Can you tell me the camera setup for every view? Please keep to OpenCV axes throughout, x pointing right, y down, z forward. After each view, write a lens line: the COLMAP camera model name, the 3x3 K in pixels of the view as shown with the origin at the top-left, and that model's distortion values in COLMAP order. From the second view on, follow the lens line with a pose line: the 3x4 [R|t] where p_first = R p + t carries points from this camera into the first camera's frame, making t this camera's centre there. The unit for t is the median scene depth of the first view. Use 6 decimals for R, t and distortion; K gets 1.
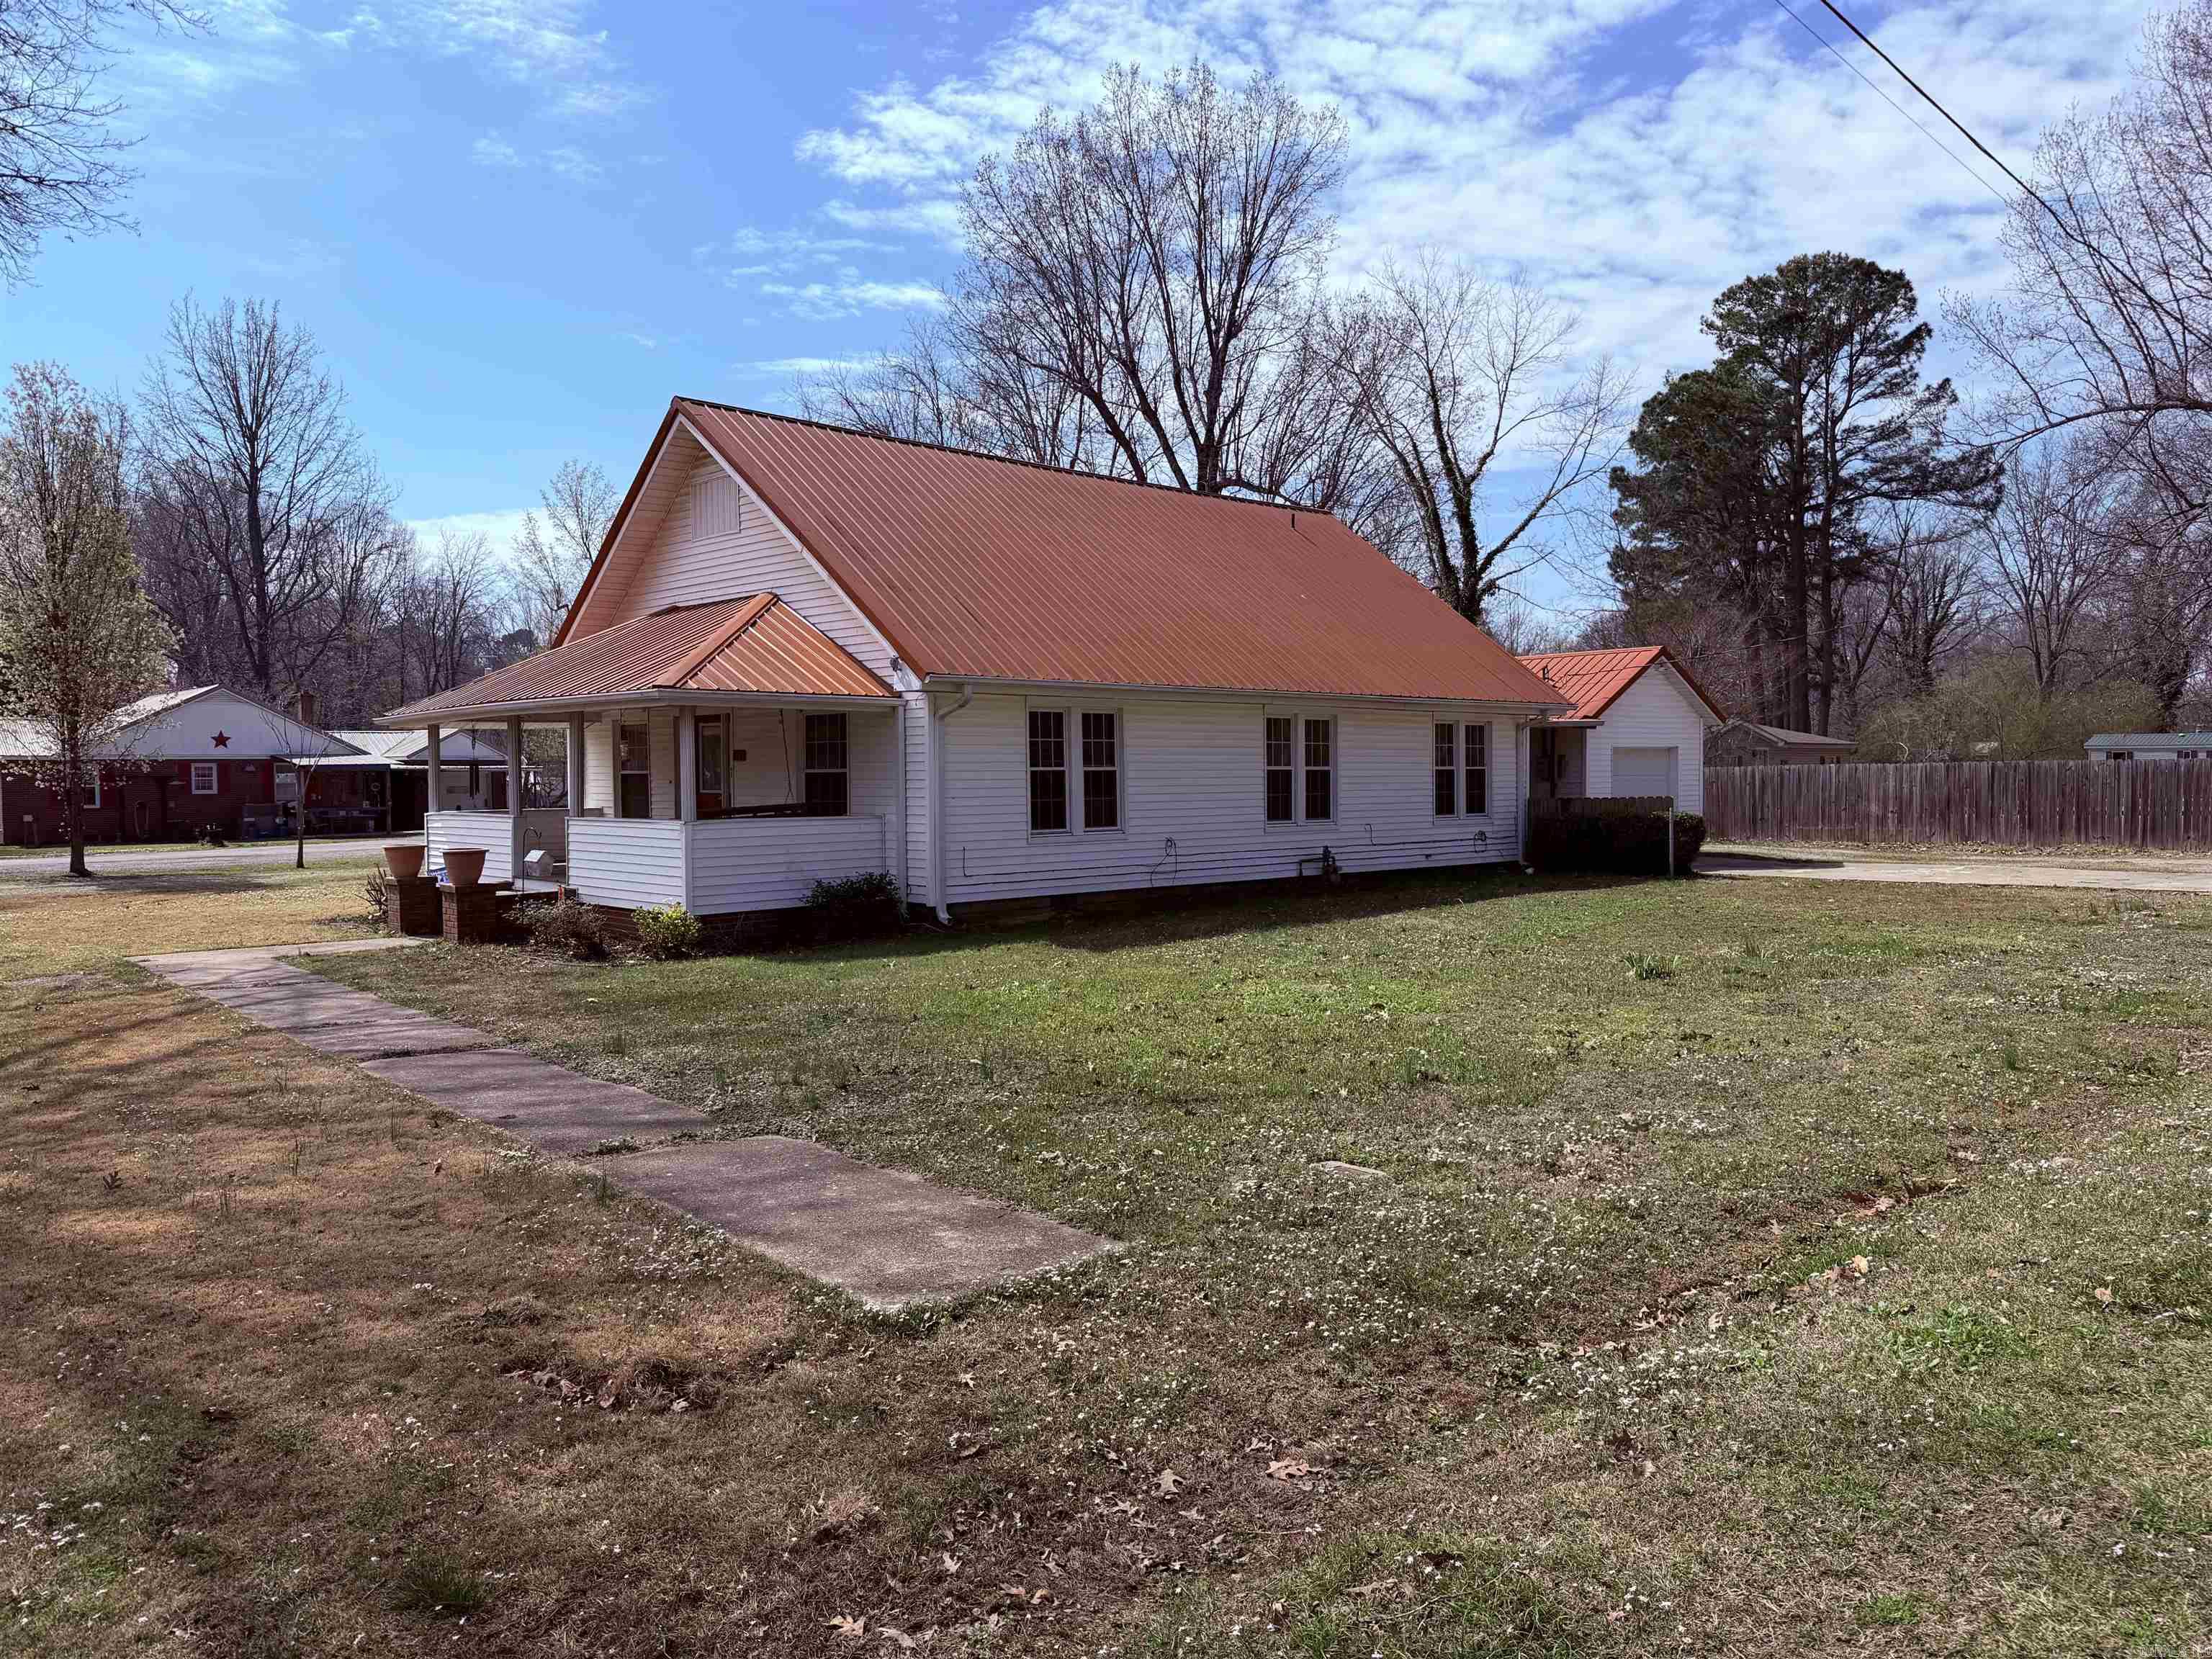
lens RADIAL K [[1558.3, 0, 1103.8], [0, 1558.3, 812.8], [0, 0, 1]] dist [0.049179, -0.059890]
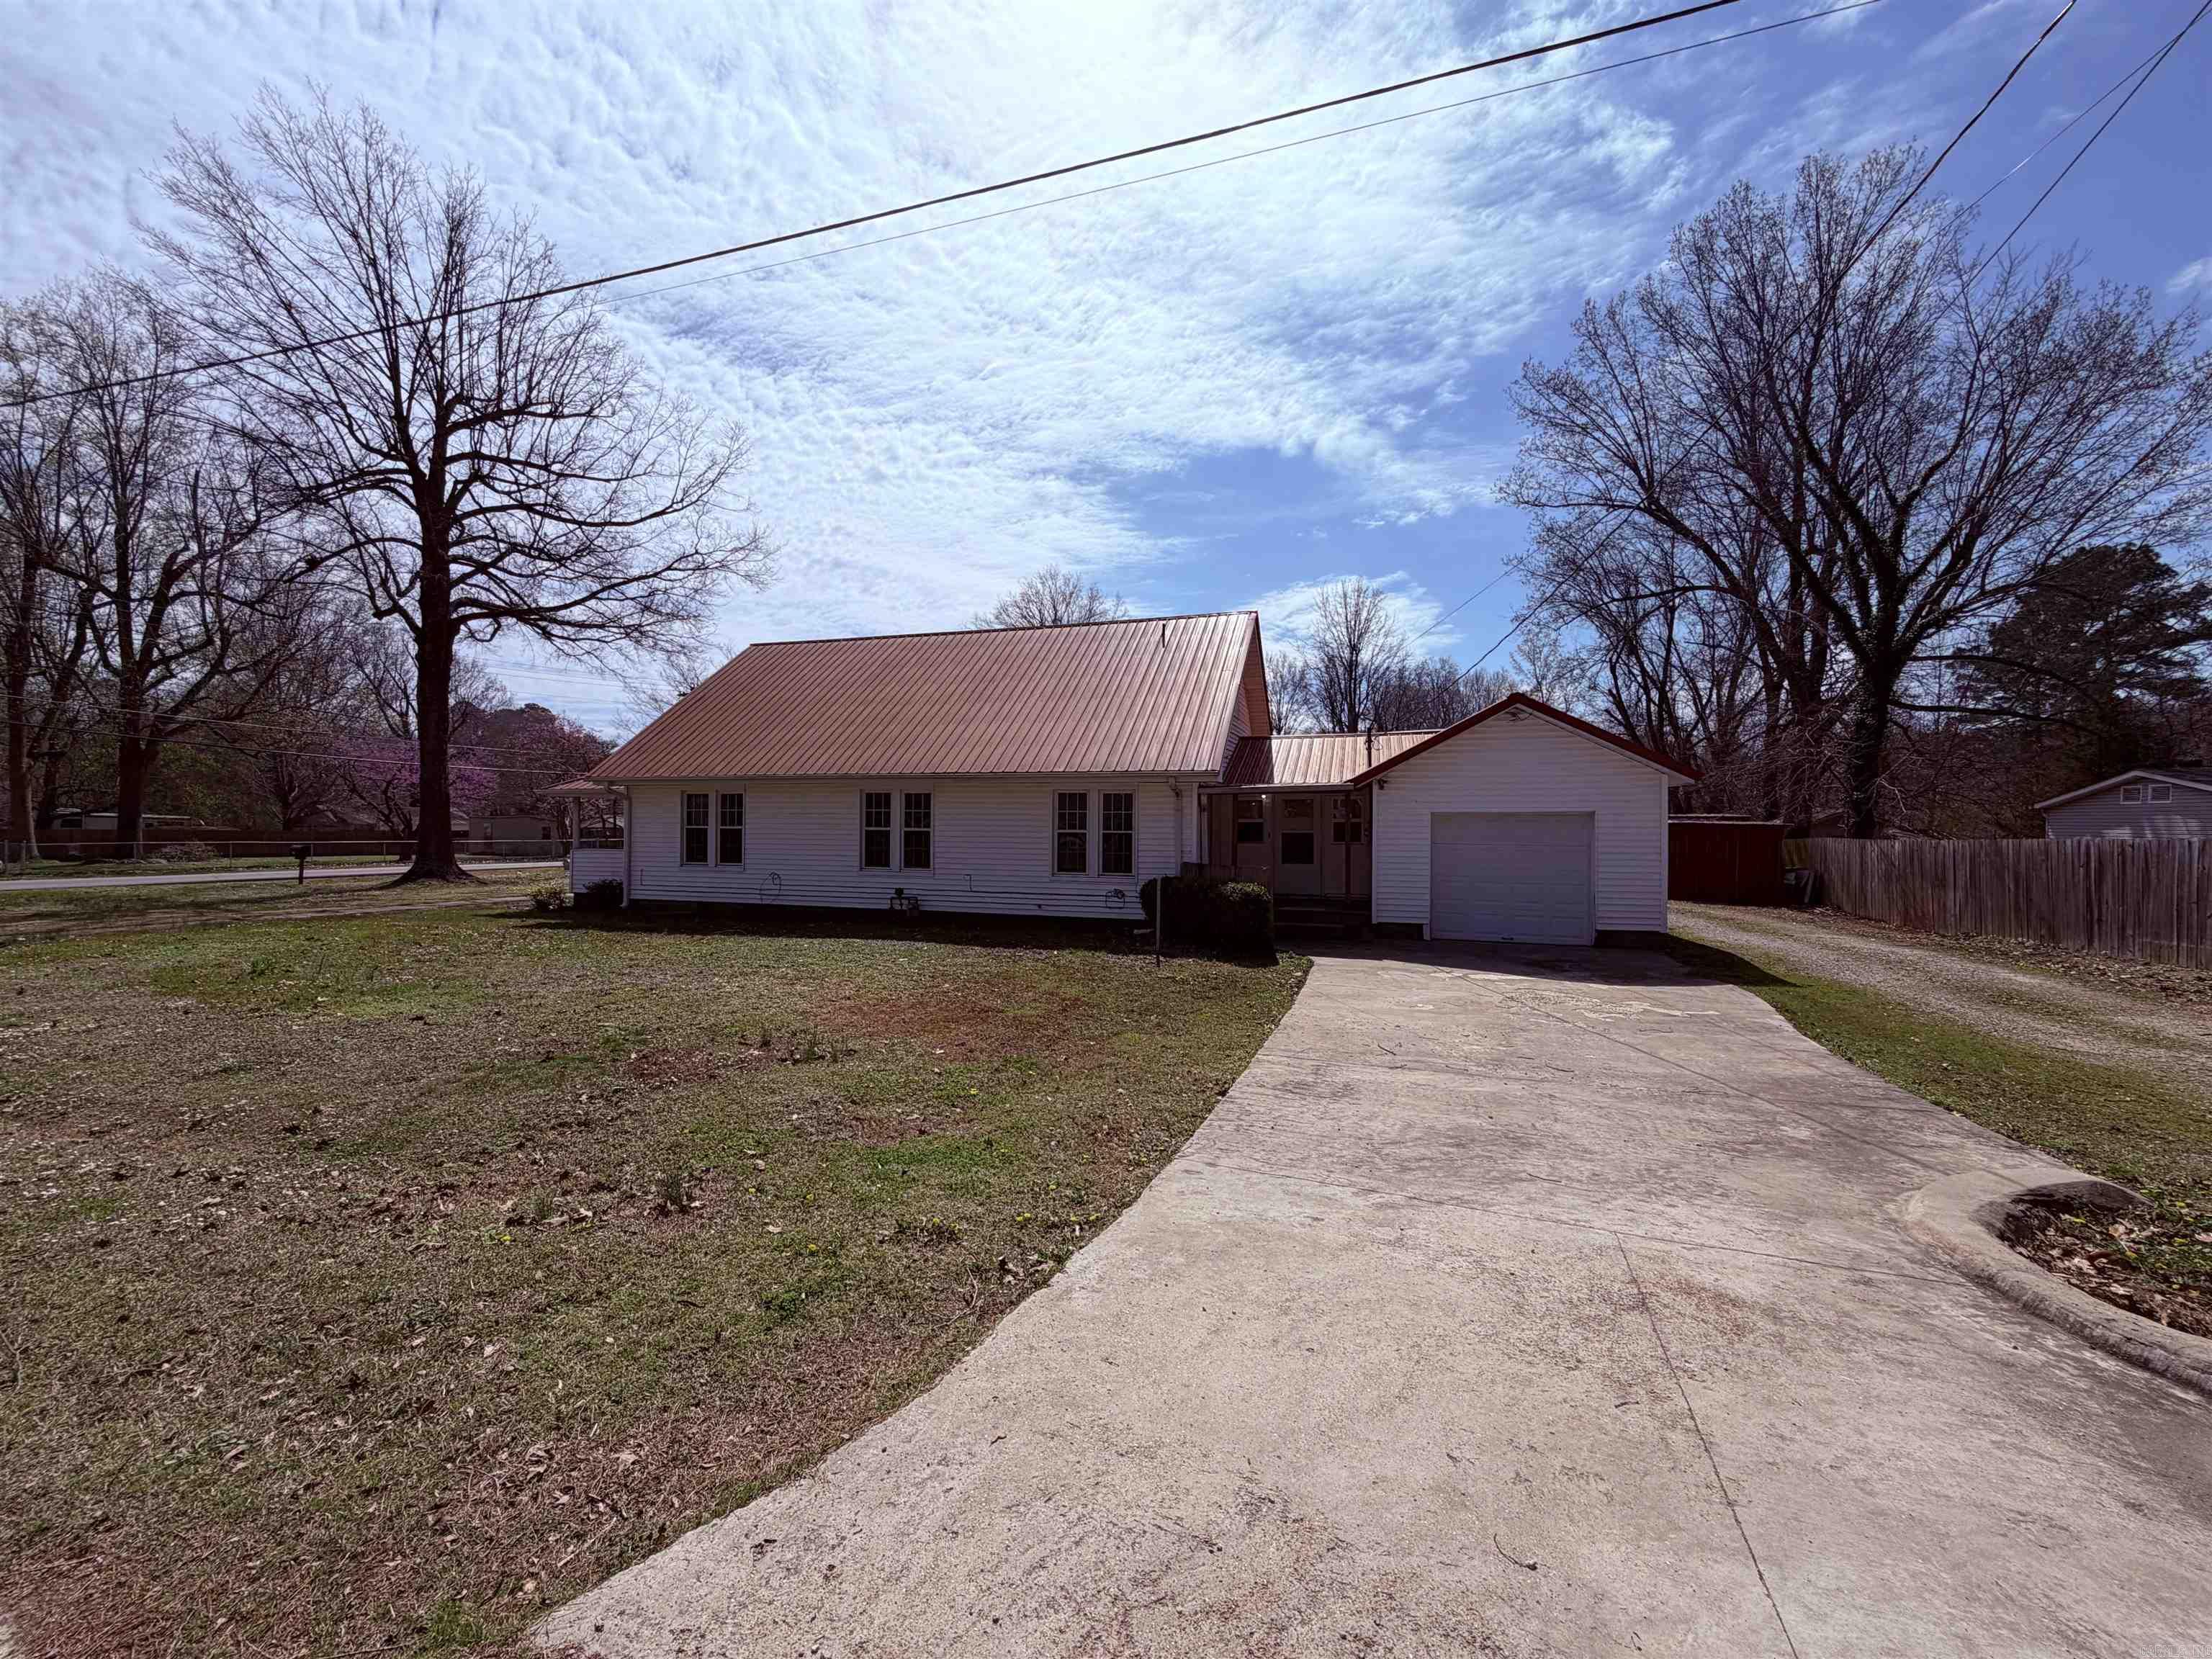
lens RADIAL K [[885.2, 0, 1109.3], [0, 885.2, 832.6], [0, 0, 1]] dist [0.000609, 0.000414]
pose [[0.496035, 0.007422, -0.868271, 0.631115], [-0.037454, 0.999216, -0.012856, -0.016115], [0.867494, 0.038898, 0.495924, 0.550431]]
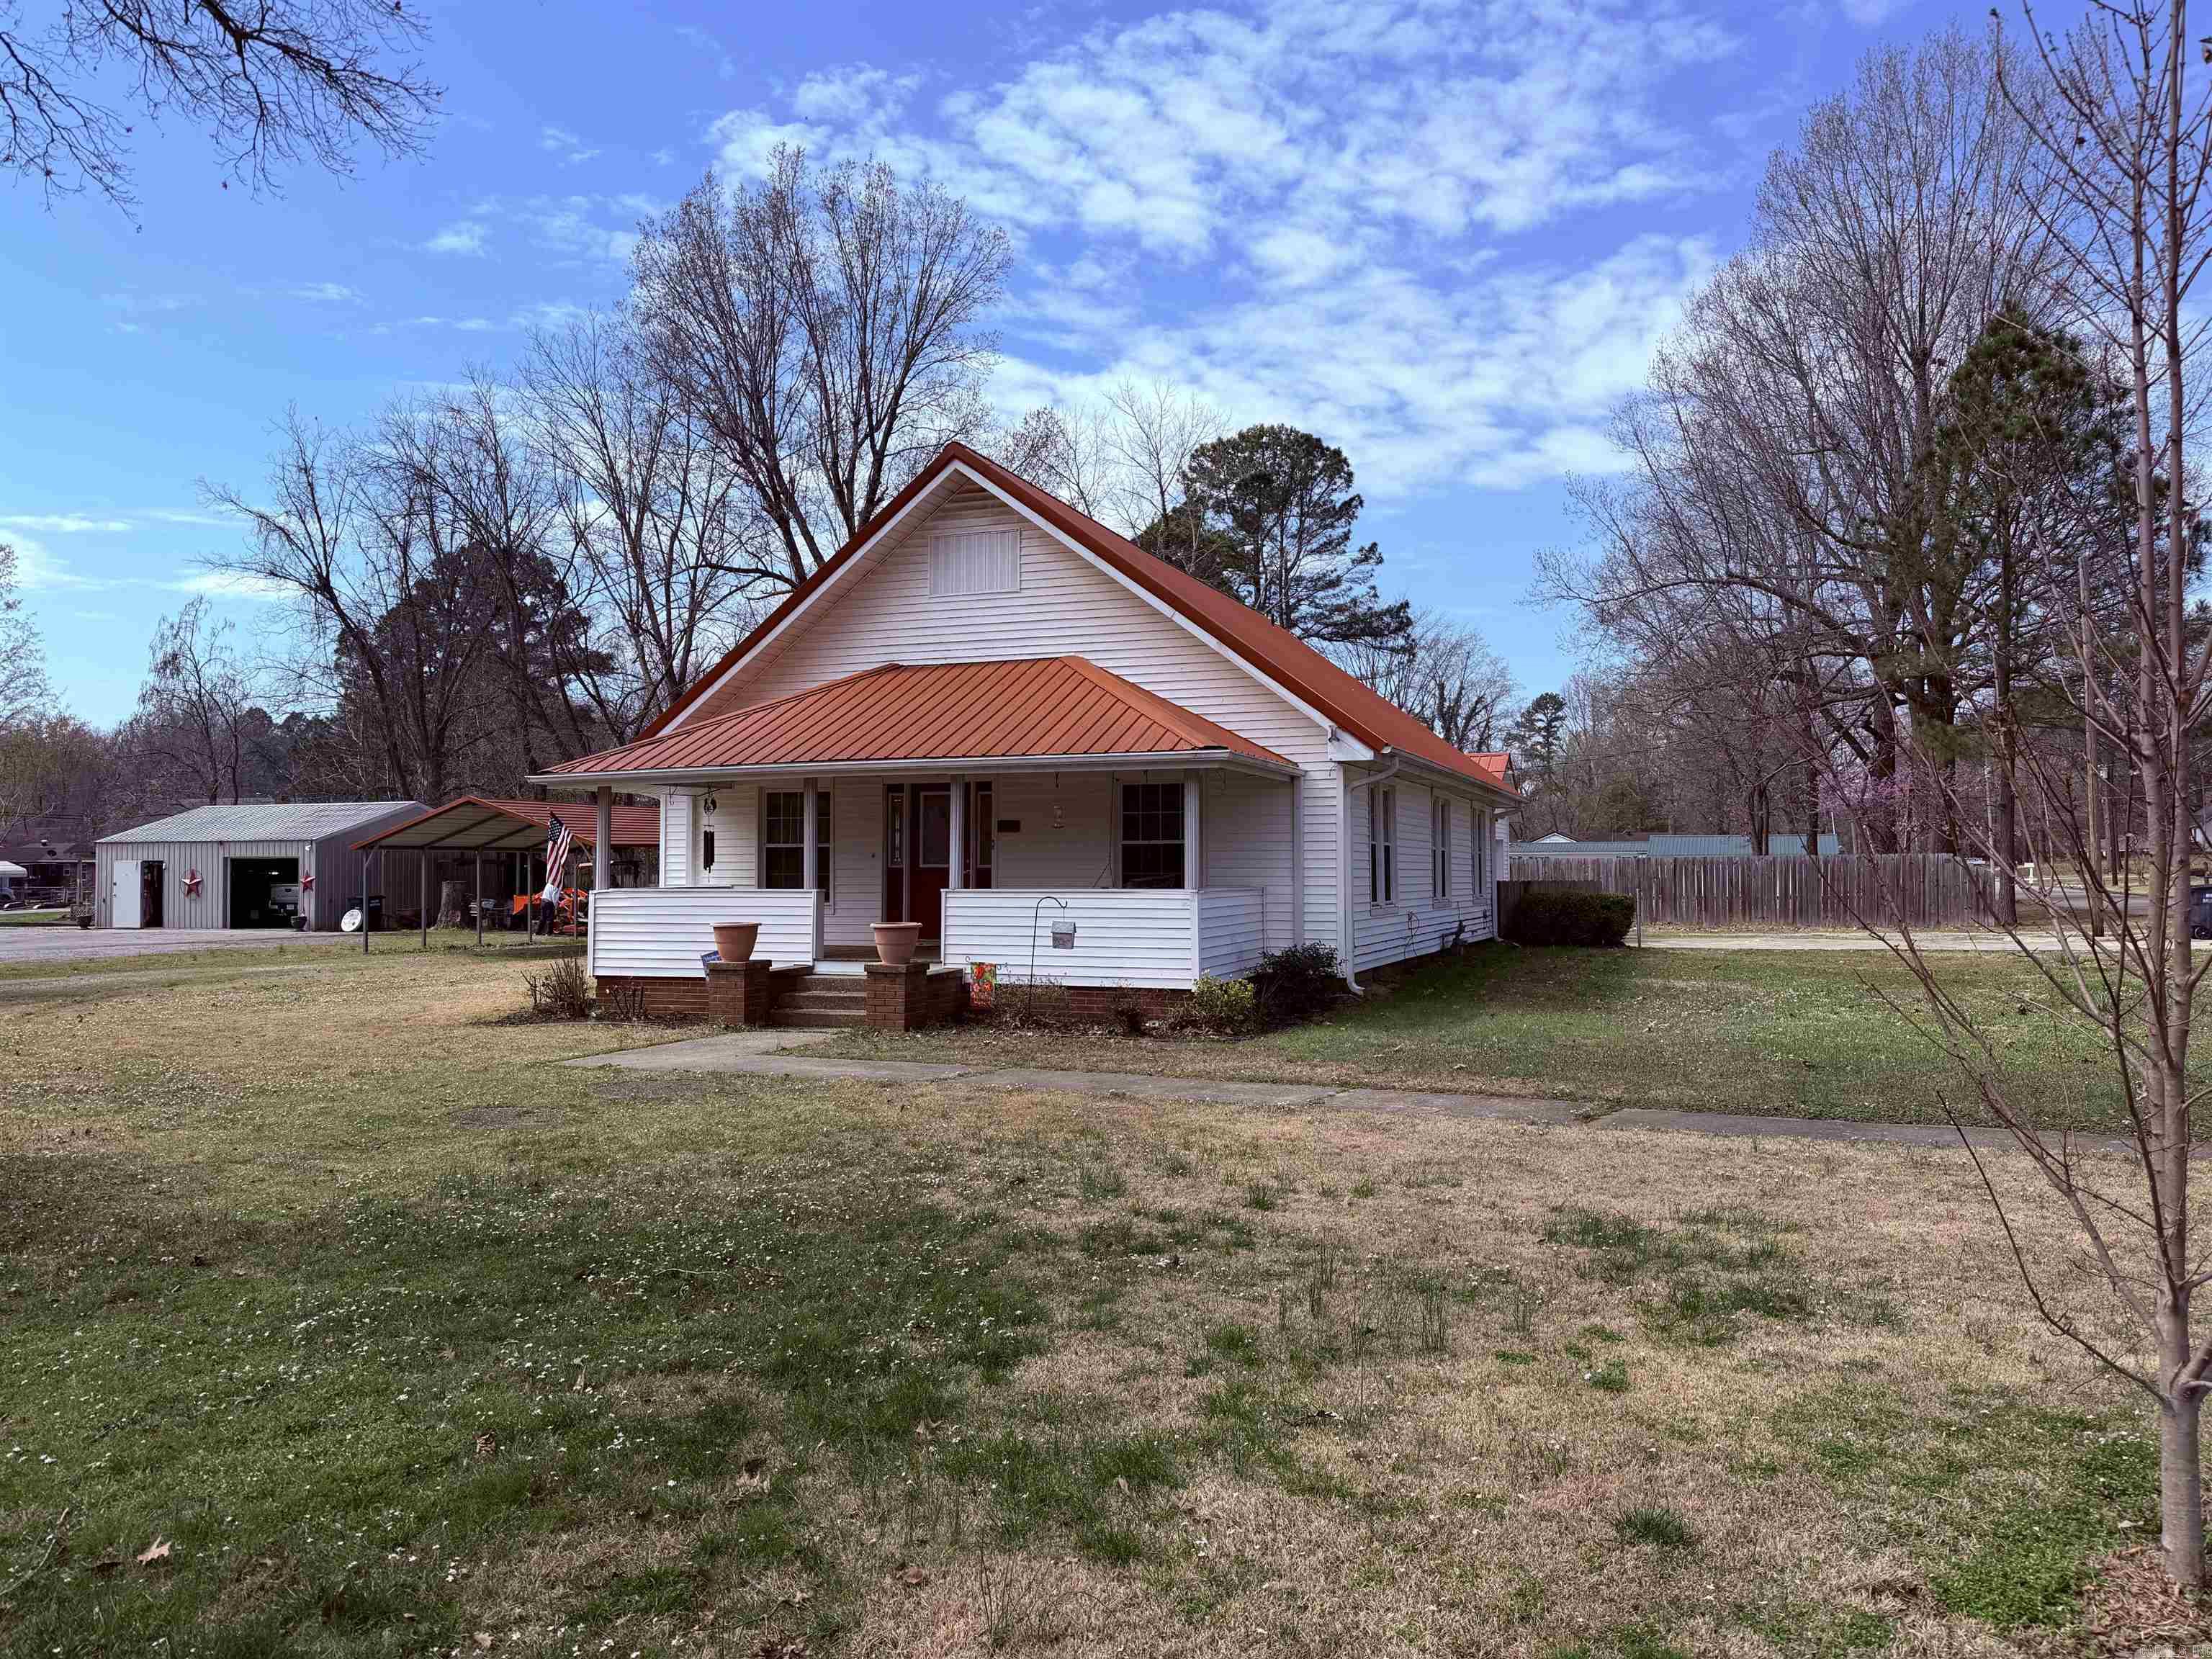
lens RADIAL K [[1558.3, 0, 1109.2], [0, 1558.3, 844.8], [0, 0, 1]] dist [0.049179, -0.059890]
pose [[0.905566, 0.015241, 0.423931, -0.378773], [0.004531, 0.998950, -0.045593, 0.011244], [-0.424180, 0.043209, 0.904546, 0.084534]]
